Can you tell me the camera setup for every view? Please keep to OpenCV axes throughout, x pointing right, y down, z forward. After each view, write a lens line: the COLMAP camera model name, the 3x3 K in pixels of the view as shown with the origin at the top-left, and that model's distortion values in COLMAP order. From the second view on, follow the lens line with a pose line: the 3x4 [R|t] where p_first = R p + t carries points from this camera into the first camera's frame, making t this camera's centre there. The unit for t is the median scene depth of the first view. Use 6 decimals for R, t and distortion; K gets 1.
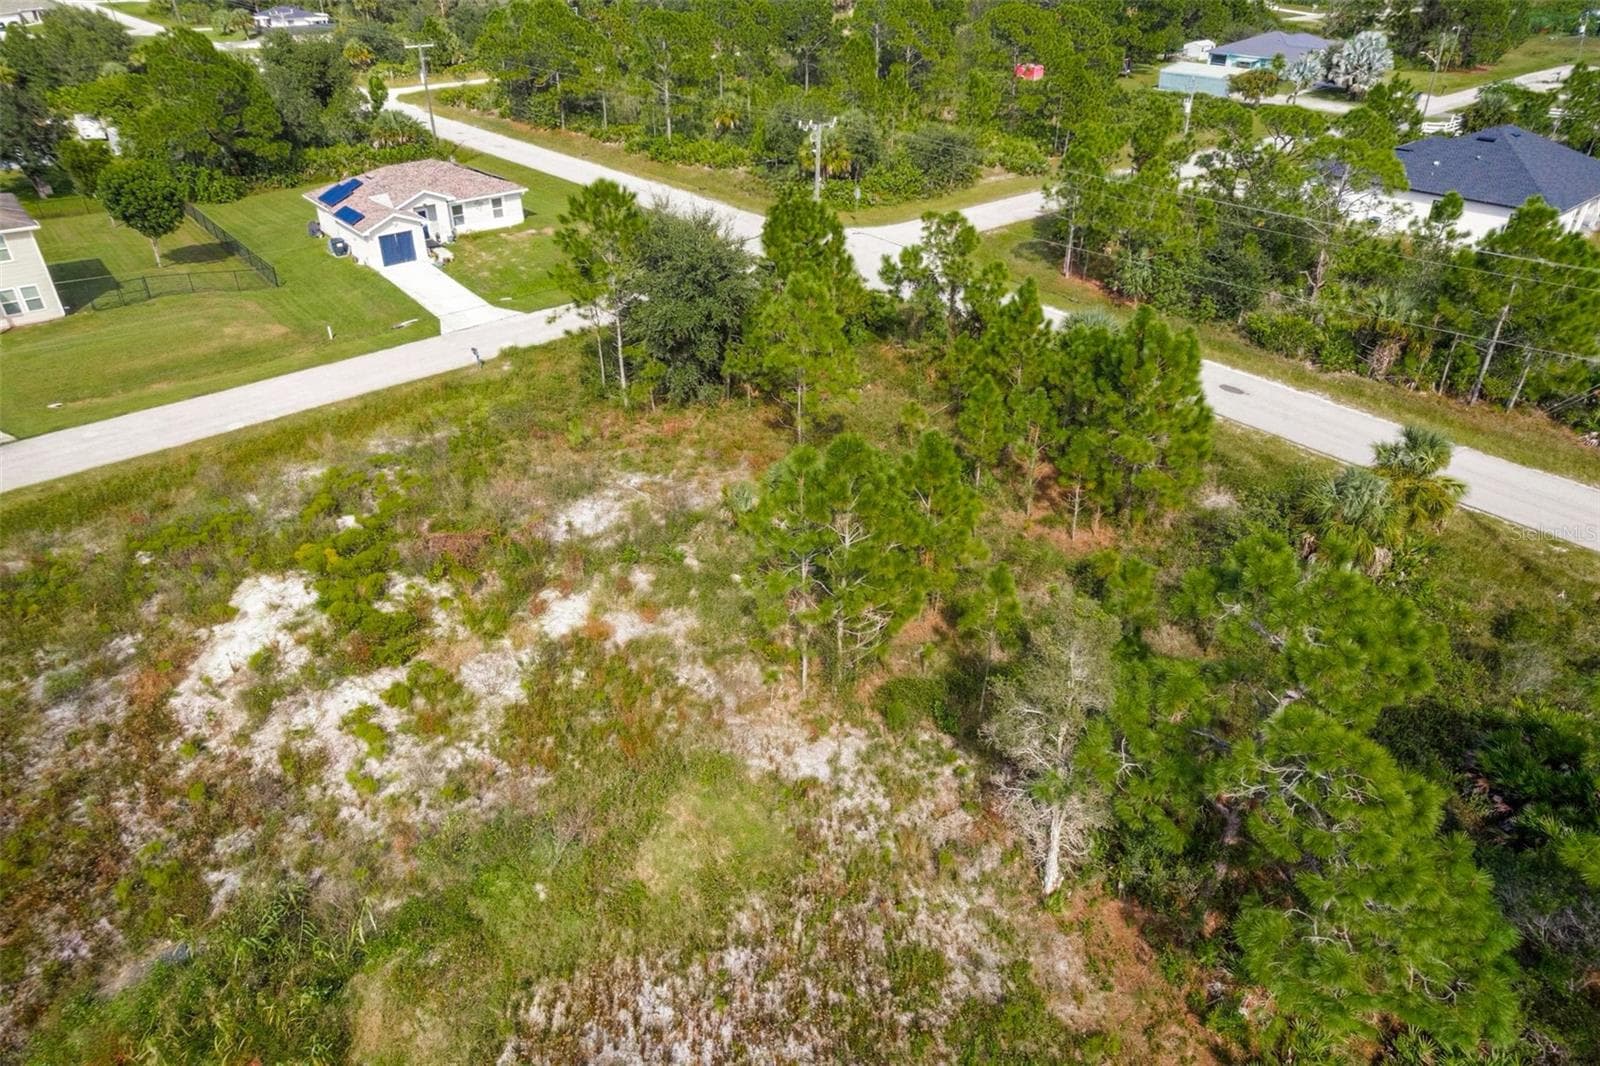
lens RADIAL K [[1035.2, 0, 794.6], [0, 1035.2, 532.8], [0, 0, 1]] dist [-0.069910, 0.062457]
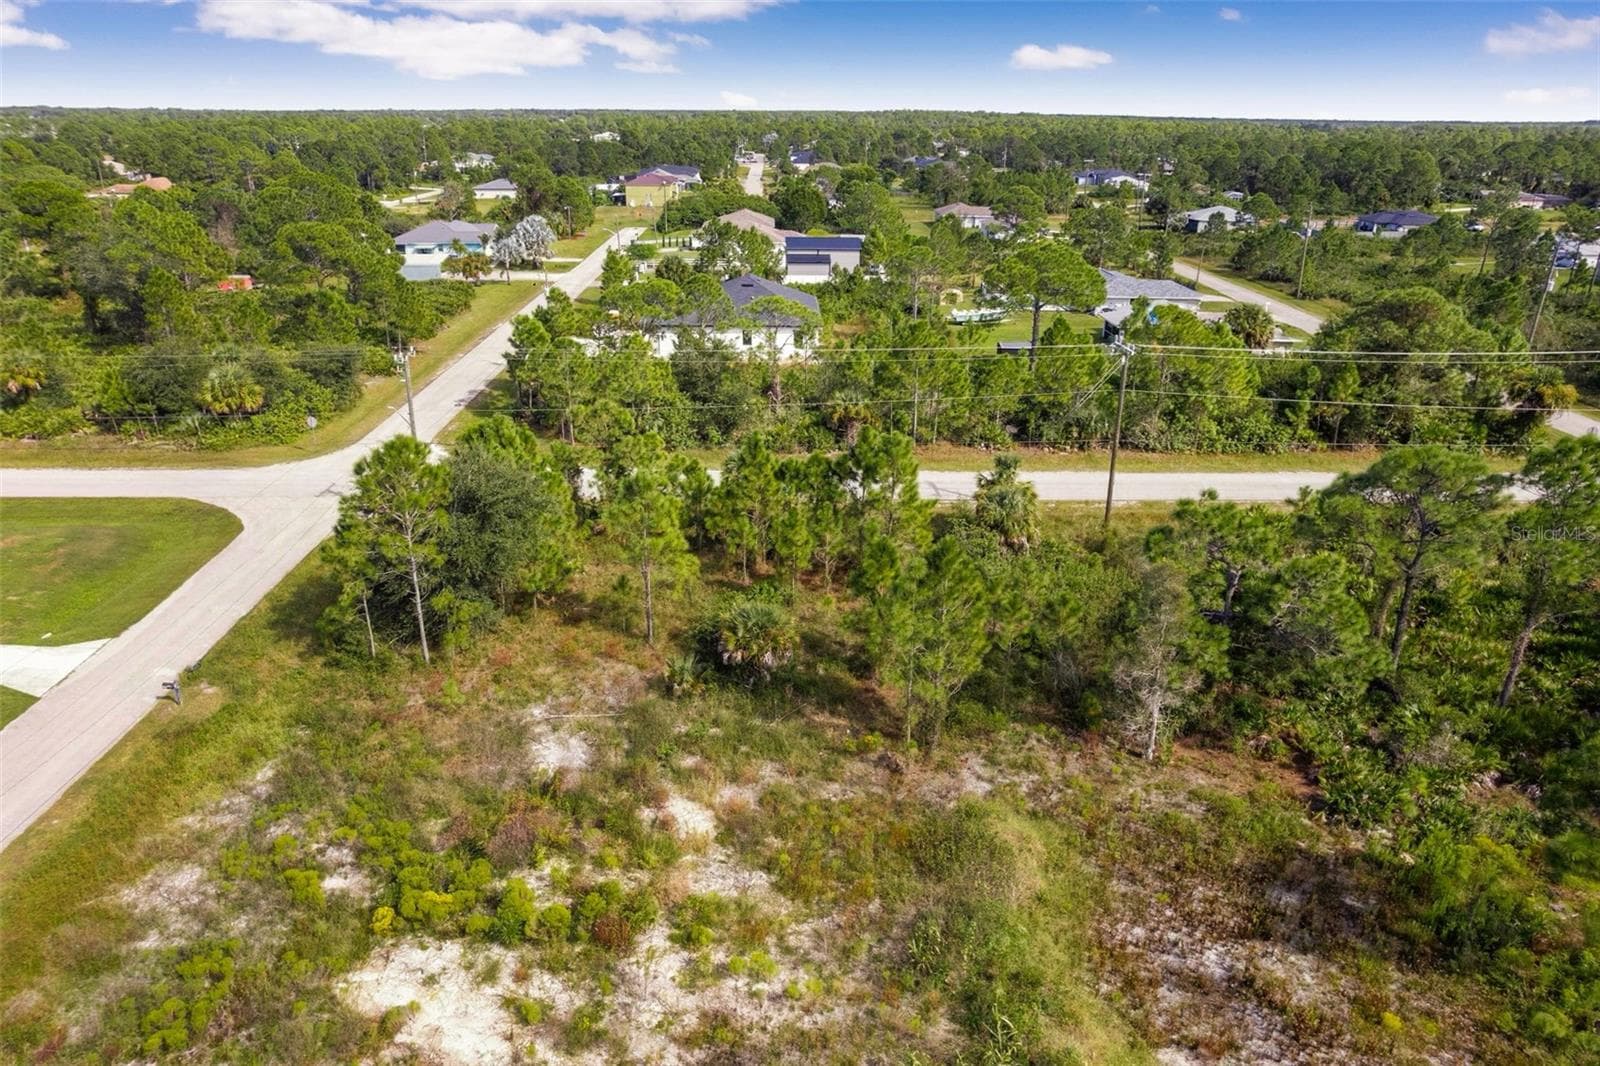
lens RADIAL K [[1035.2, 0, 794.6], [0, 1035.2, 532.8], [0, 0, 1]] dist [-0.069910, 0.062457]
pose [[0.629192, -0.292876, 0.719959, -0.833052], [0.397983, 0.917046, 0.025243, -0.169793], [-0.667628, 0.270649, 0.693557, 0.123077]]
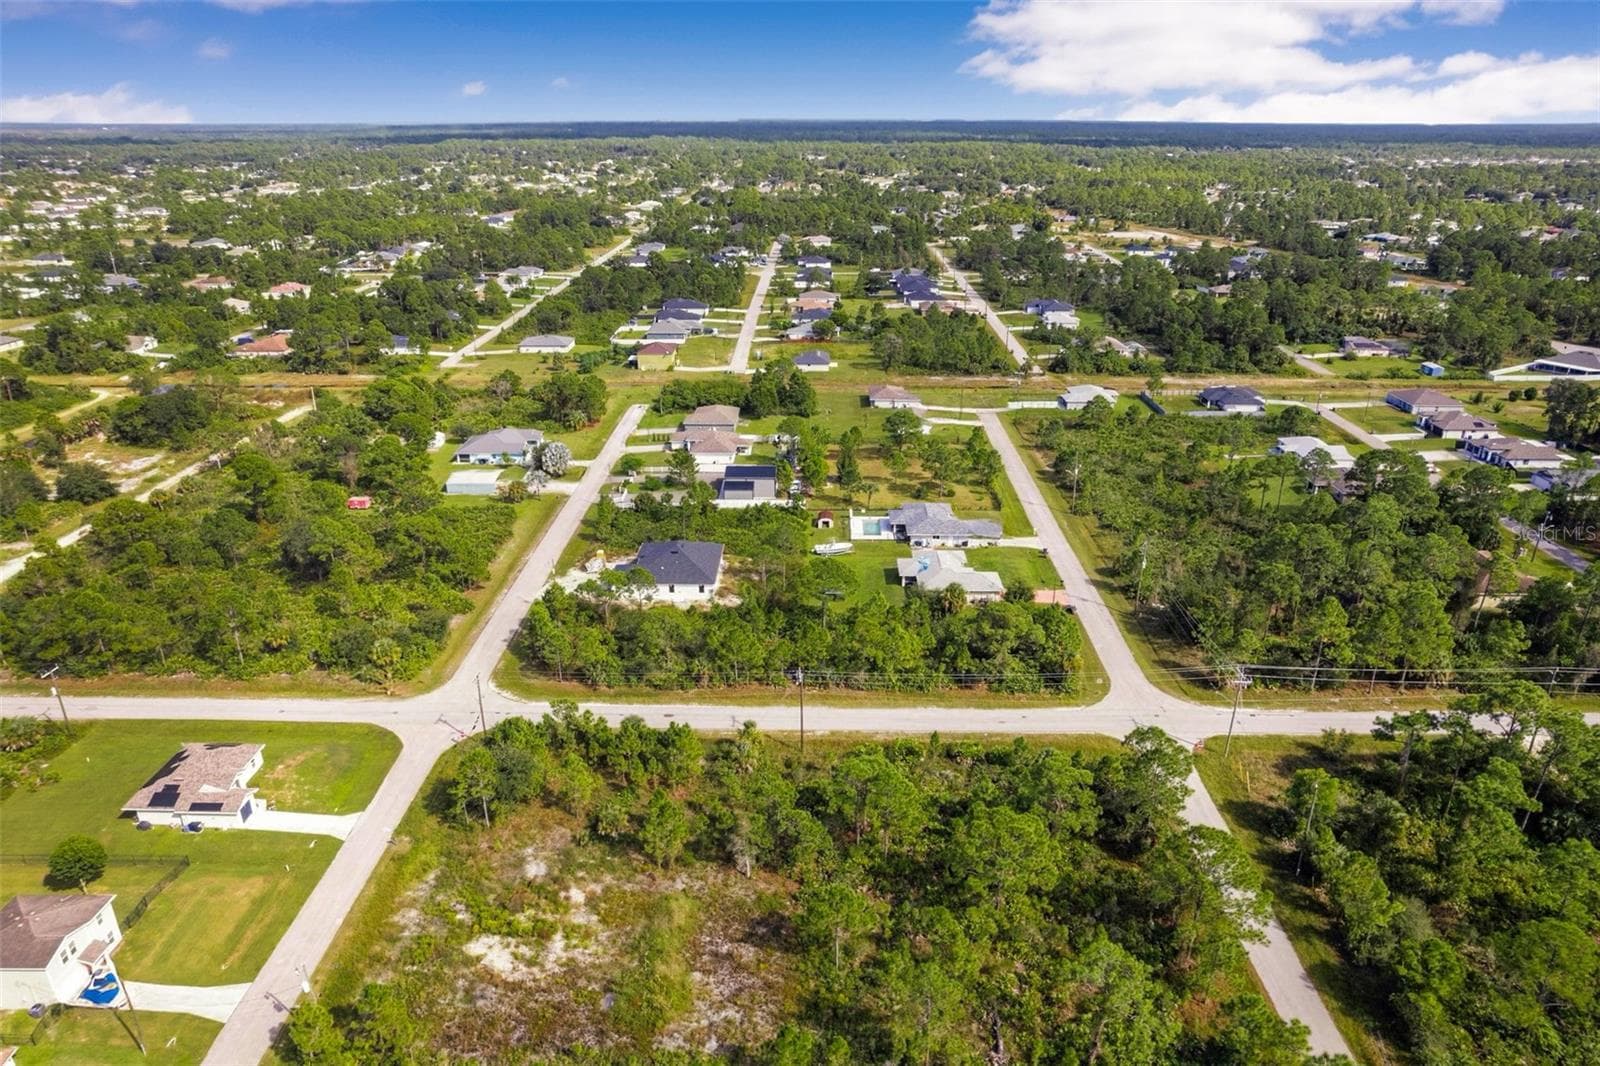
lens RADIAL K [[1059.0, 0, 800.0], [0, 1059.0, 533.0], [0, 0, 1]] dist [-0.054863, -0.001227]
pose [[0.666027, -0.293611, 0.685712, -1.624610], [0.399133, 0.916880, 0.004918, -0.667377], [-0.630160, 0.270415, 0.727856, -2.013417]]
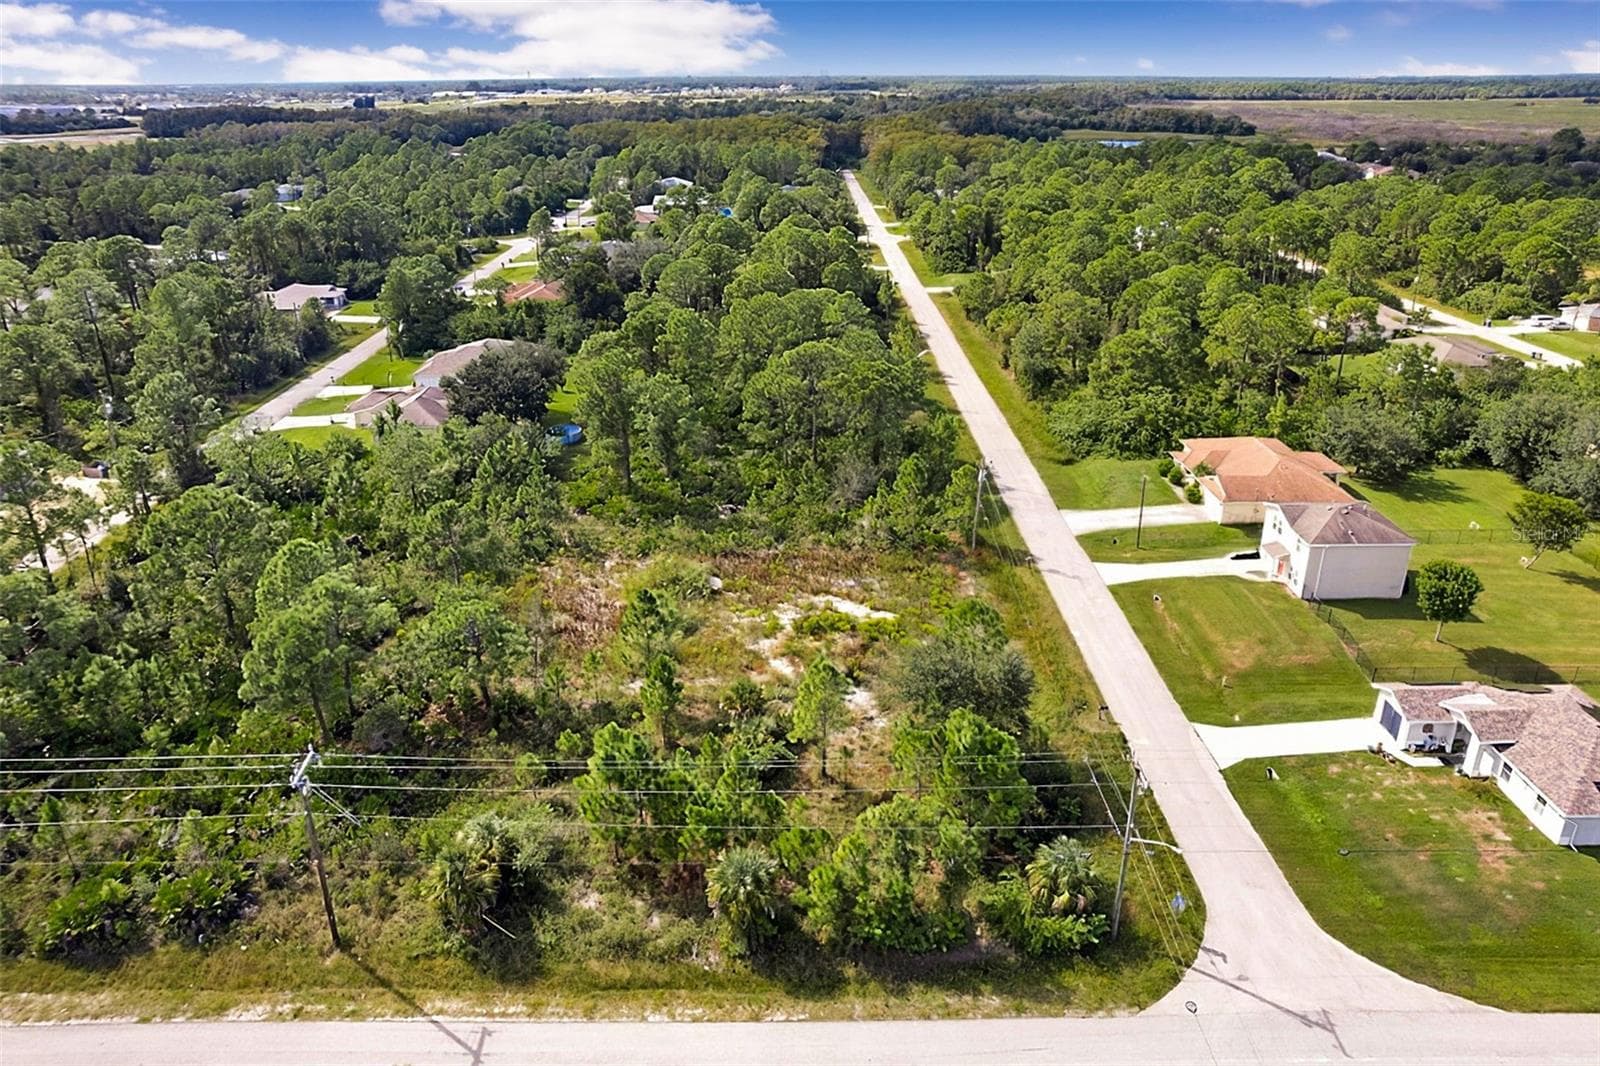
lens RADIAL K [[1035.2, 0, 794.6], [0, 1035.2, 532.8], [0, 0, 1]] dist [-0.069910, 0.062457]
pose [[-0.622555, 0.330942, -0.709156, 1.251517], [-0.410640, 0.633259, 0.656017, -1.582837], [0.666183, 0.699614, -0.258340, 1.401375]]
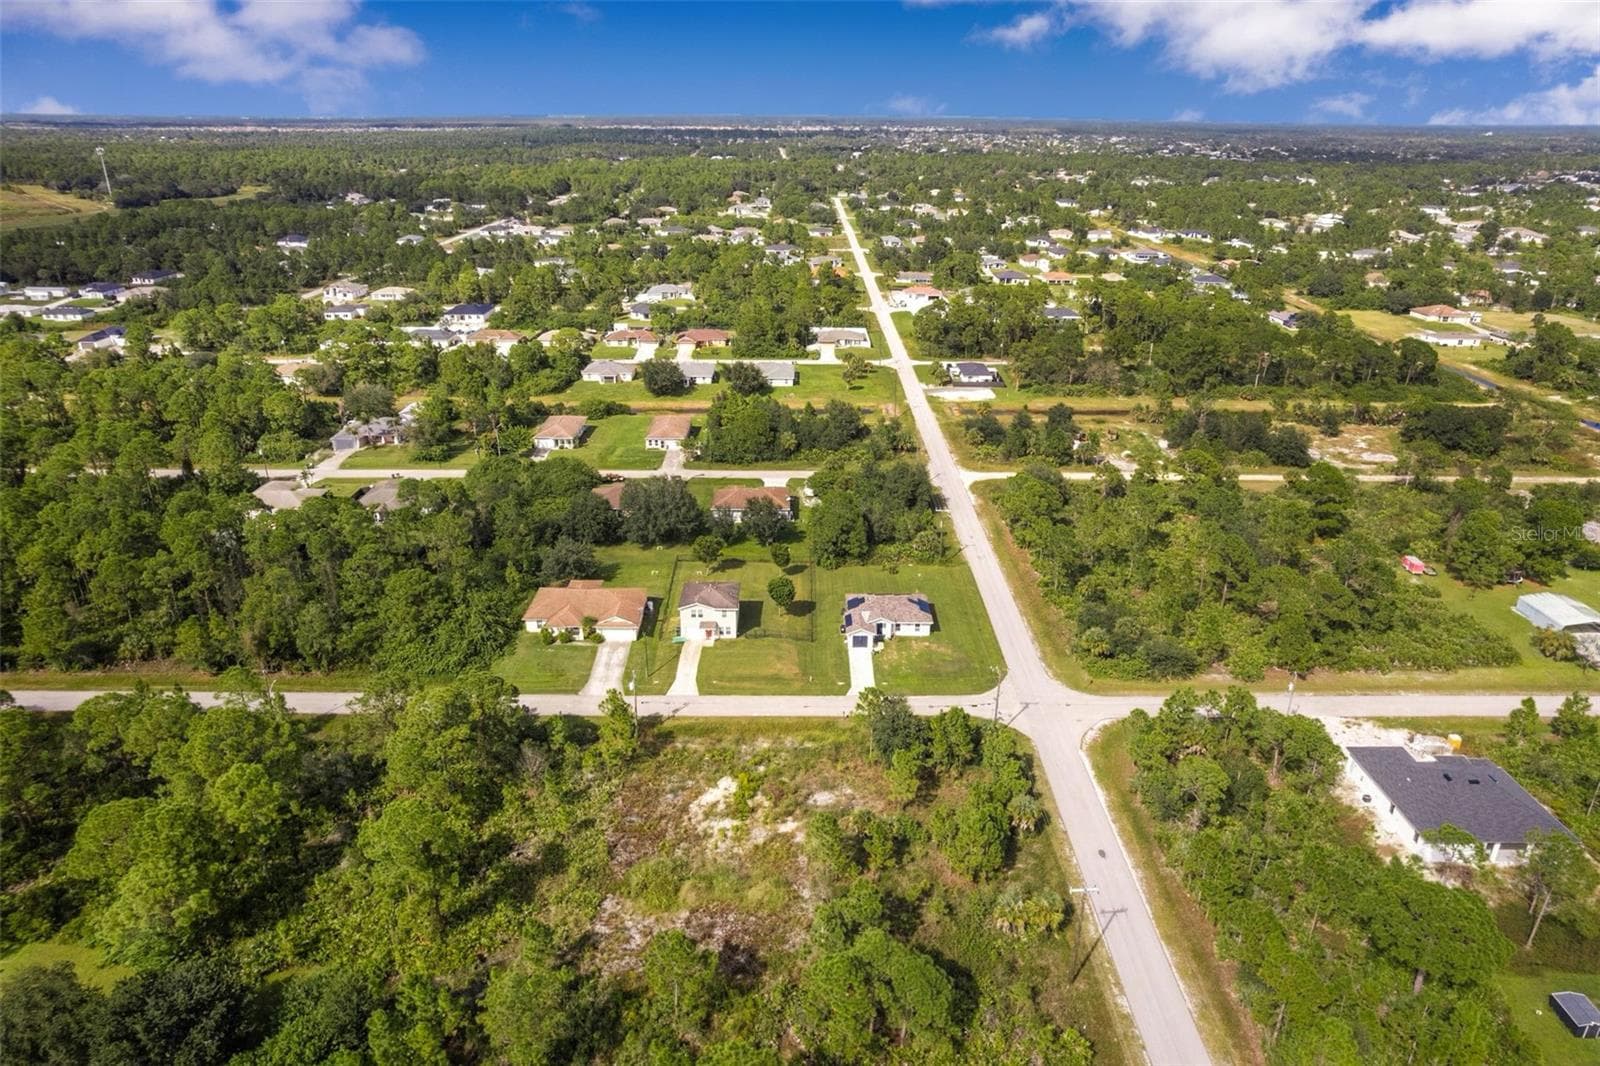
lens RADIAL K [[1035.2, 0, 794.6], [0, 1035.2, 532.8], [0, 0, 1]] dist [-0.069910, 0.062457]
pose [[0.765297, 0.257147, -0.590081, 1.548948], [-0.341702, 0.939198, -0.033880, -0.722682], [0.545491, 0.227560, 0.806633, -1.944743]]
